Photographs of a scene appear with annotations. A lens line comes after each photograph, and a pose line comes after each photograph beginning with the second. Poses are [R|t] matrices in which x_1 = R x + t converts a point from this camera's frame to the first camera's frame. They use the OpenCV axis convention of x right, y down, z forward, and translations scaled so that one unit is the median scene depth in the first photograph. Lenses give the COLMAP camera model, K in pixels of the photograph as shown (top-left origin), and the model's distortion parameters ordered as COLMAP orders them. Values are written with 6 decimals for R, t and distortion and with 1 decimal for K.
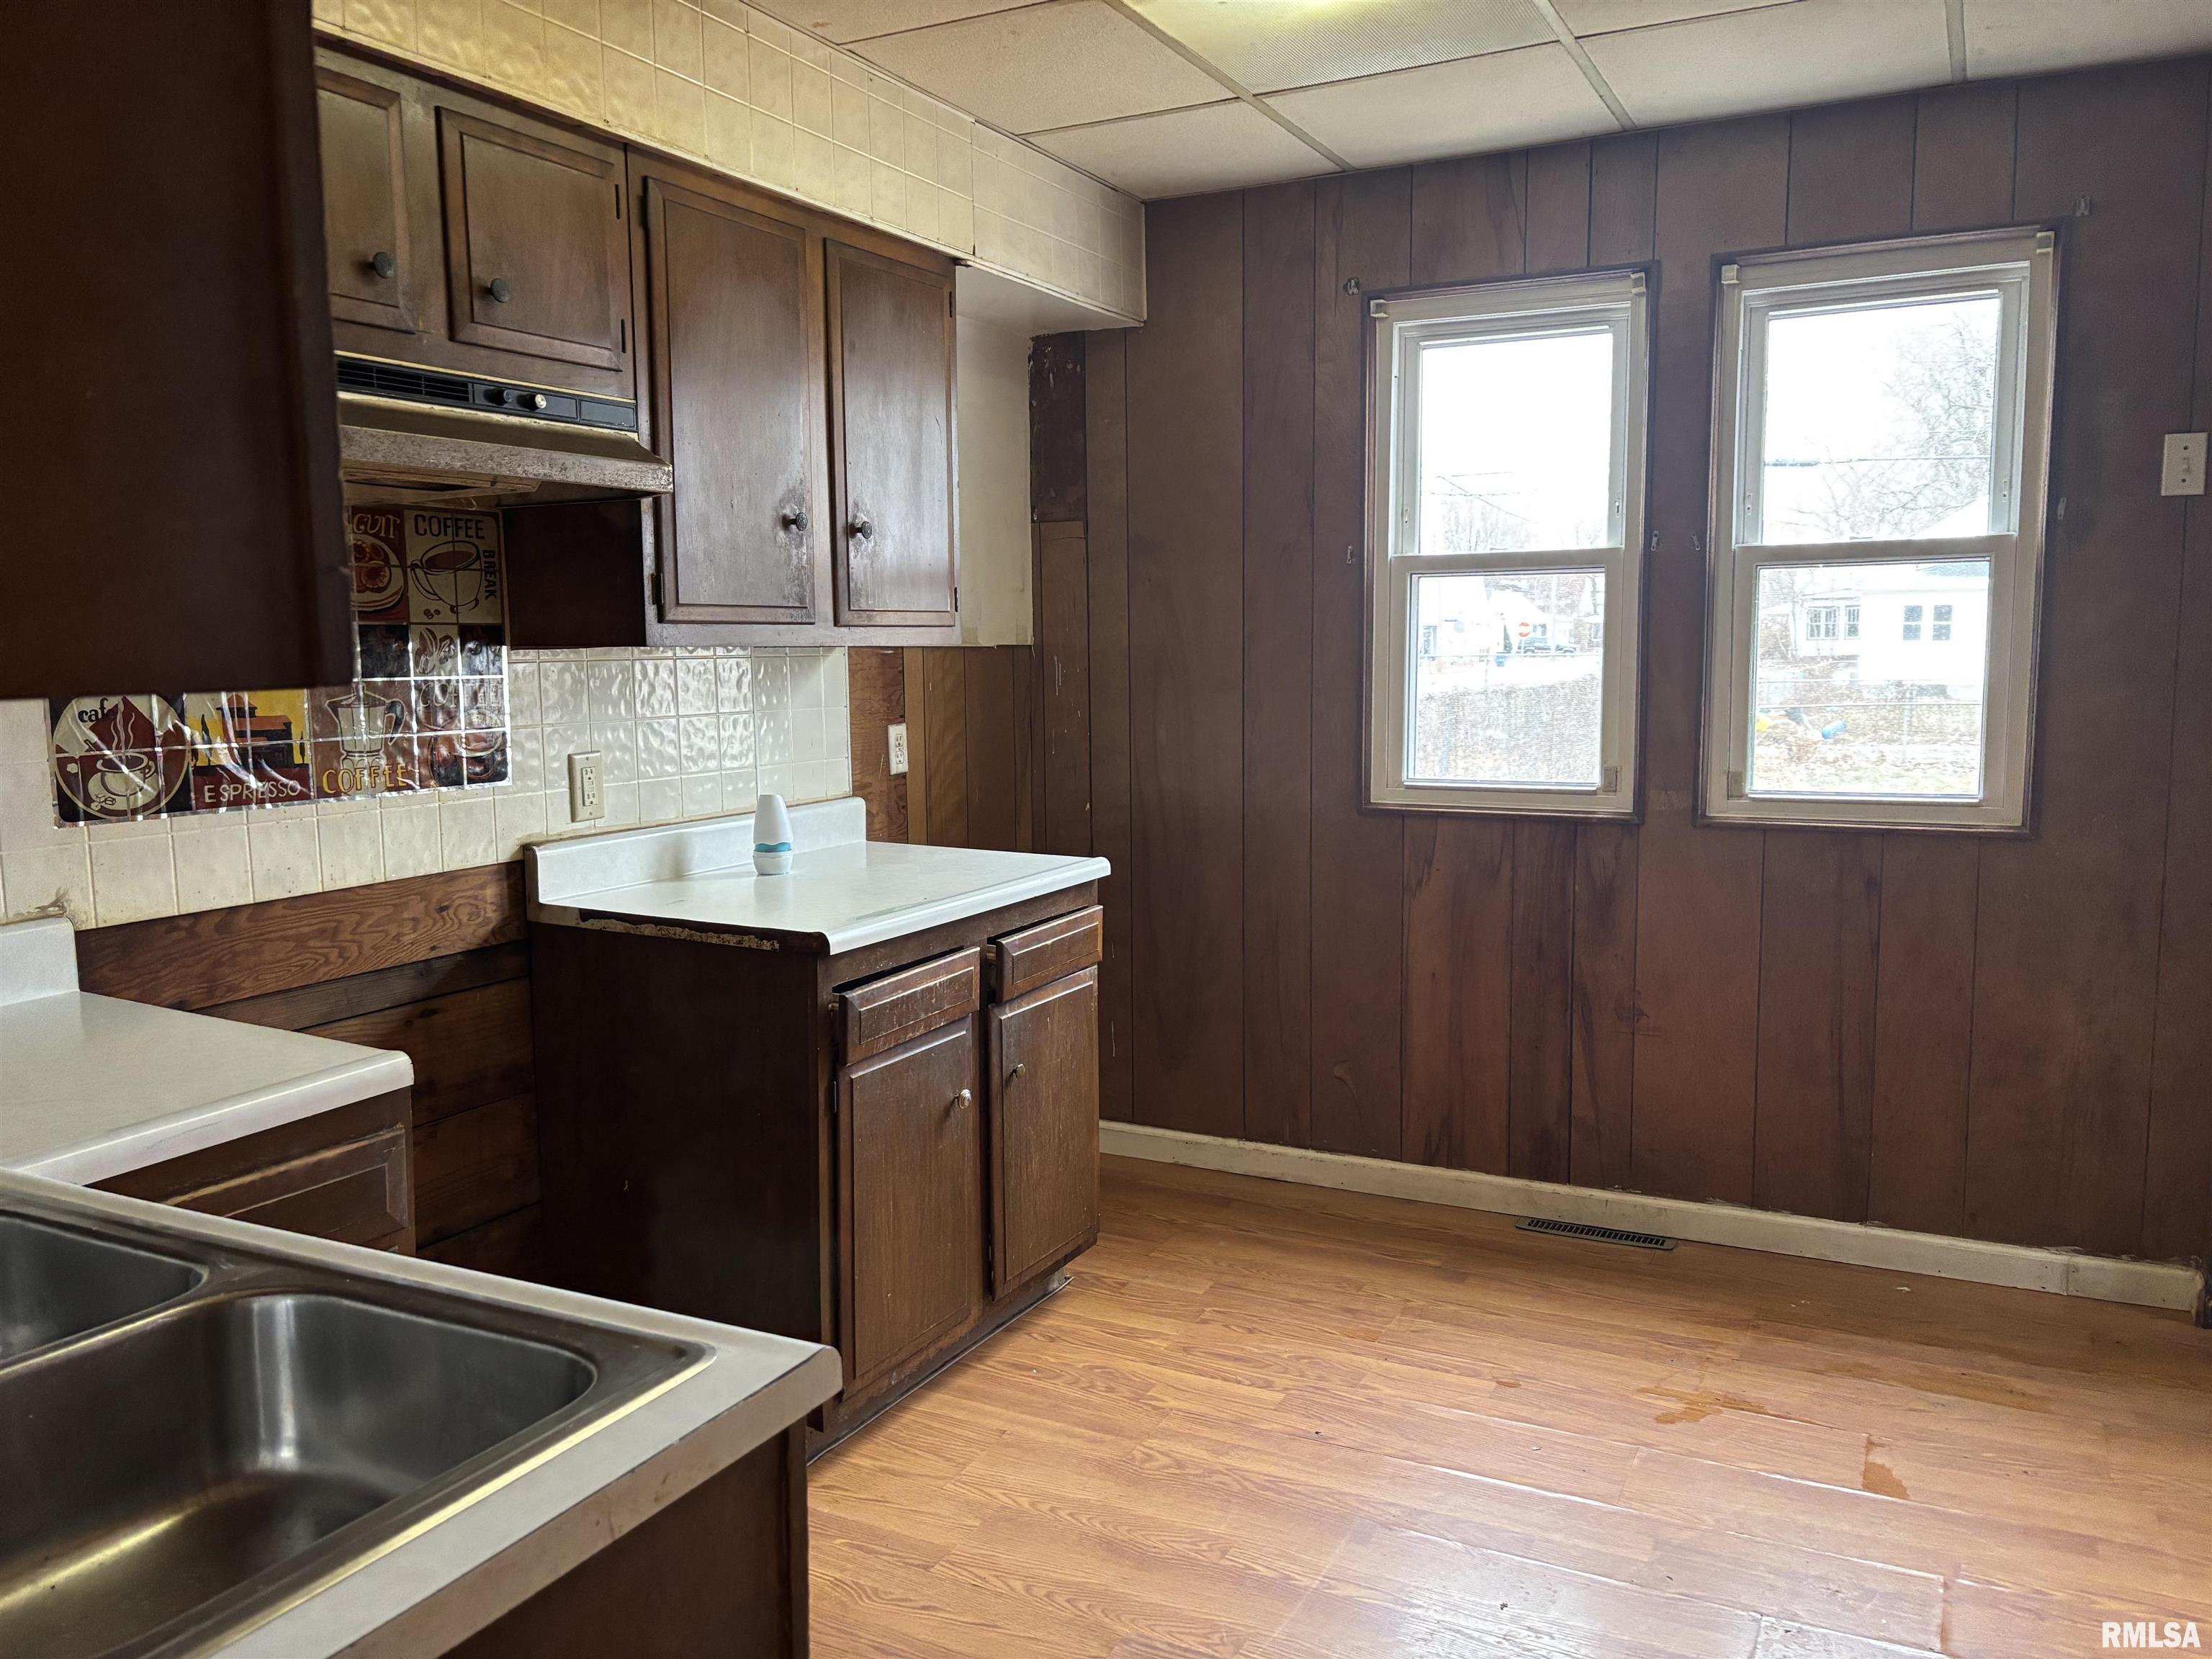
lens RADIAL K [[1680.5, 0, 1103.1], [0, 1680.5, 828.9], [0, 0, 1]] dist [0.042572, 0.001761]
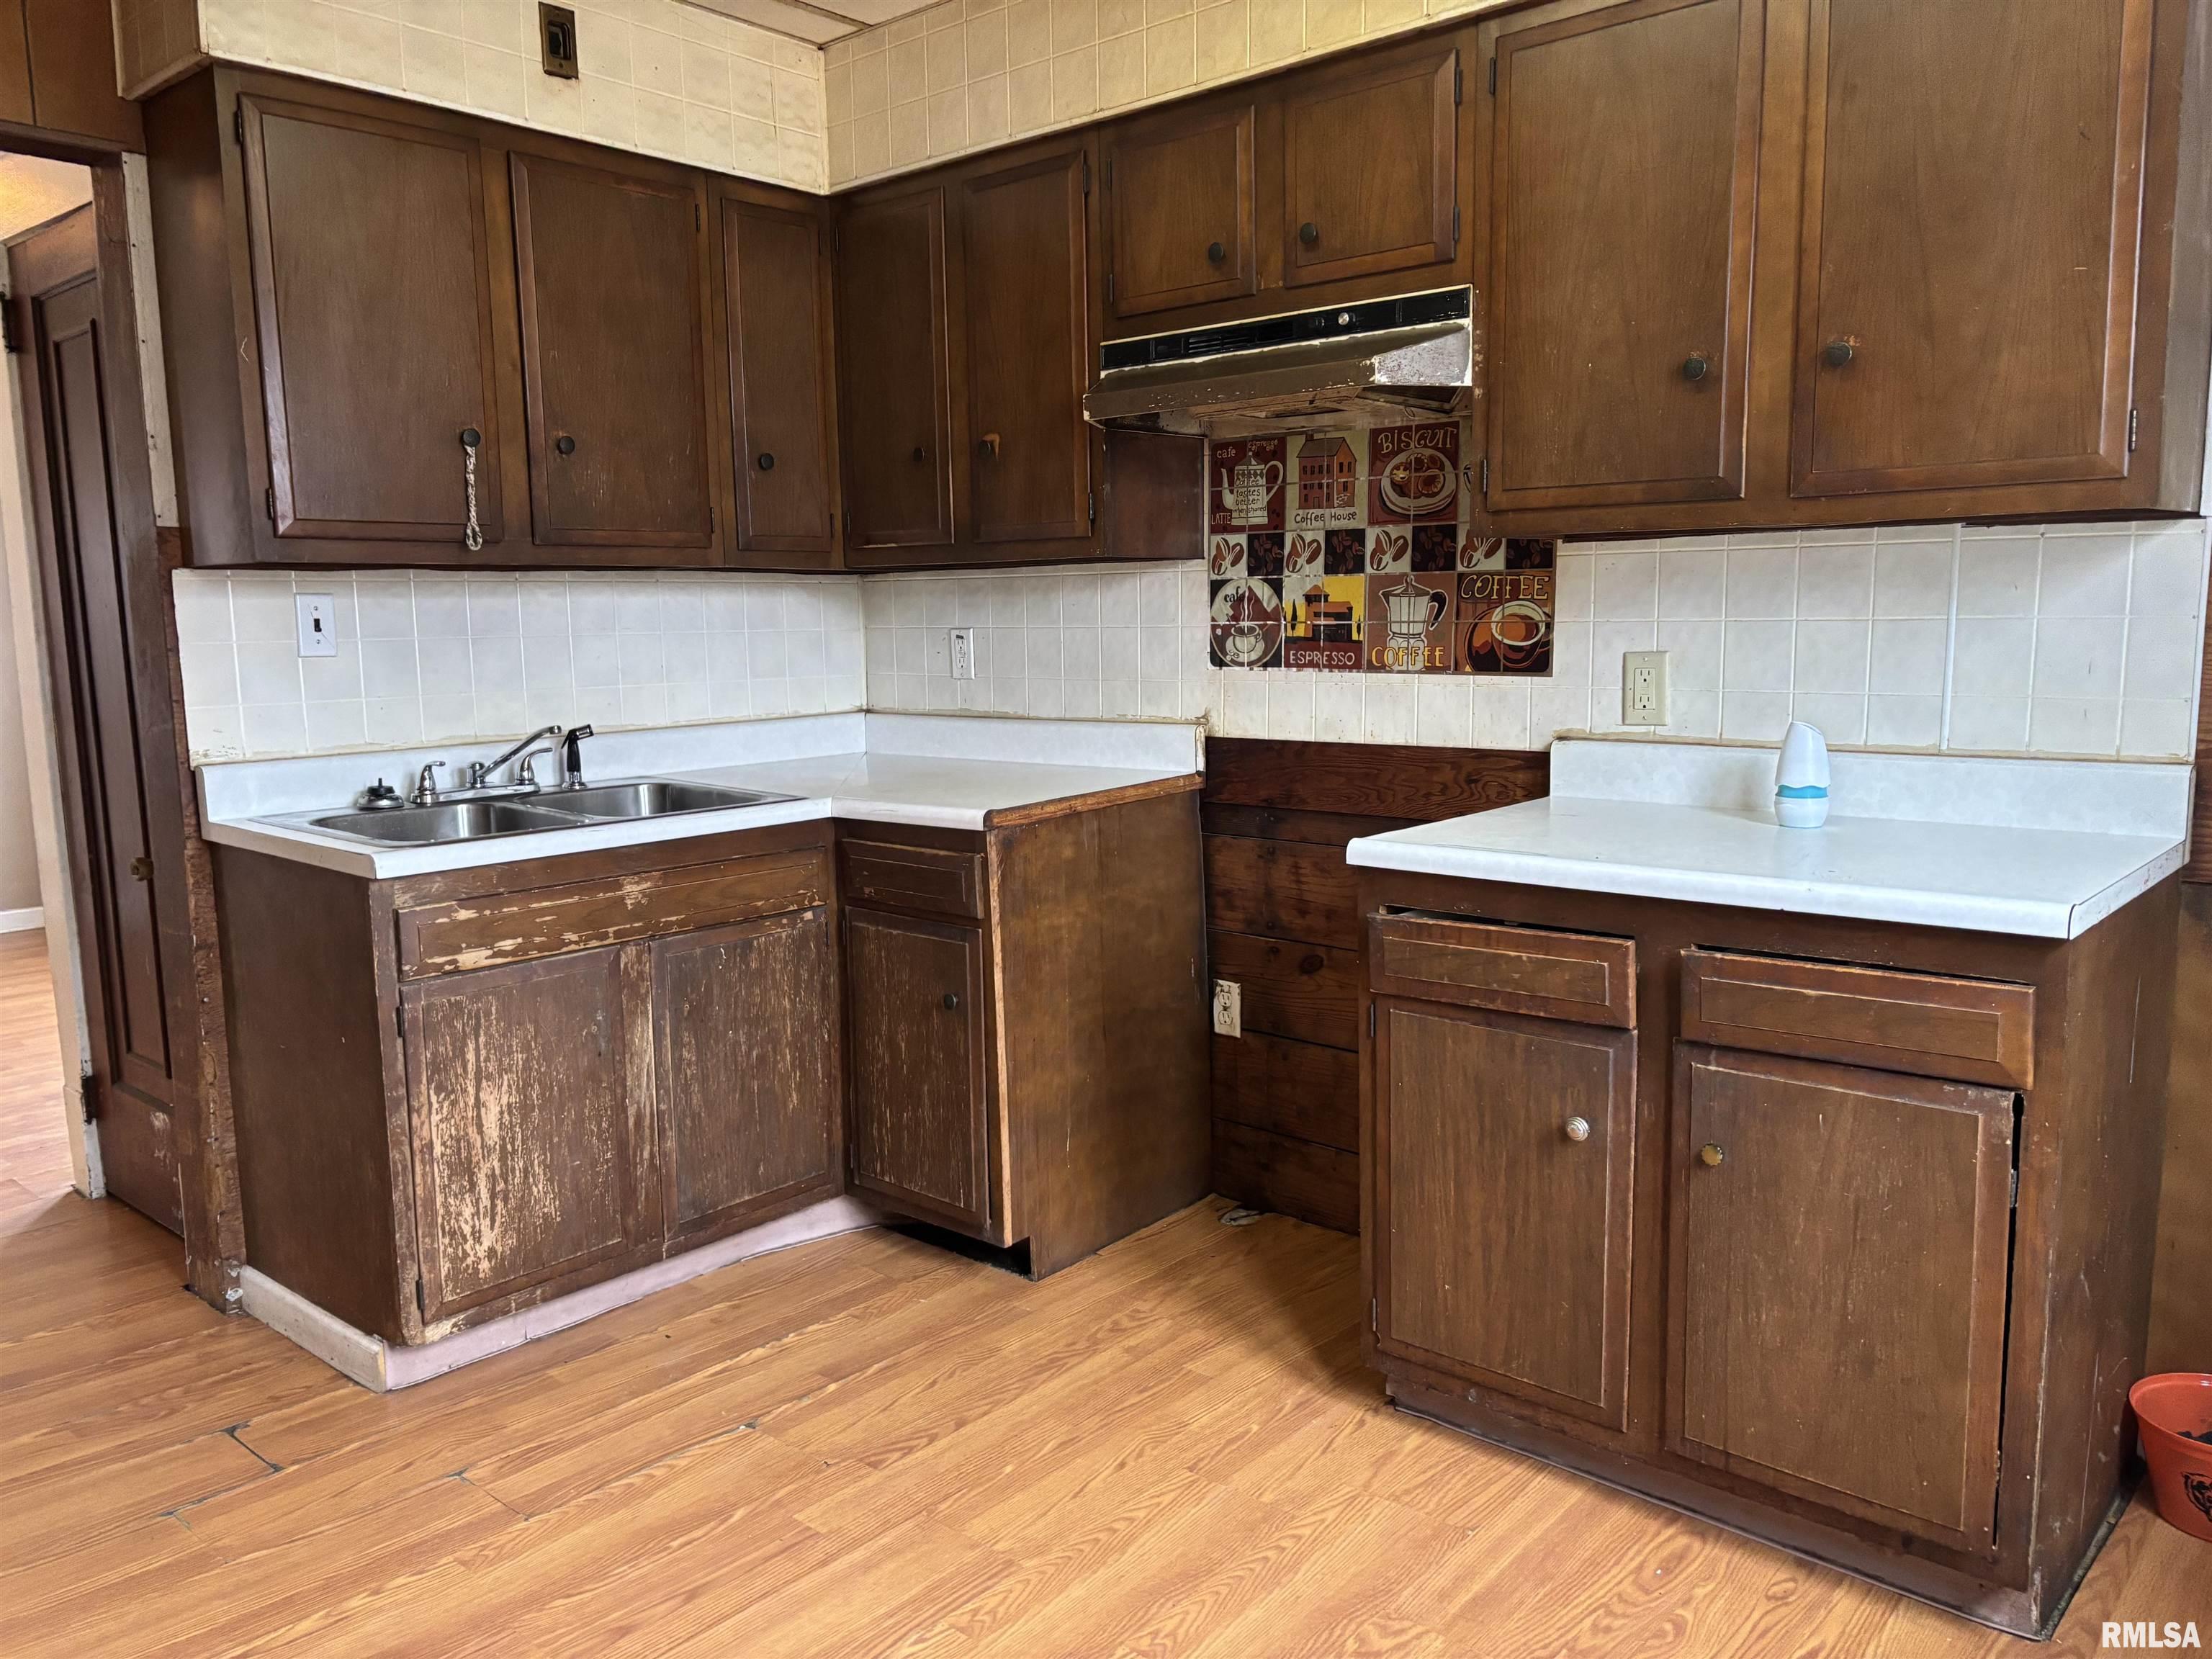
lens RADIAL K [[1680.5, 0, 1101.8], [0, 1680.5, 830.0], [0, 0, 1]] dist [0.042572, 0.001761]
pose [[-0.249655, 0.152564, -0.956241, 0.782164], [-0.080737, 0.980793, 0.177560, -0.104625], [0.964963, 0.121533, -0.232542, 1.098175]]
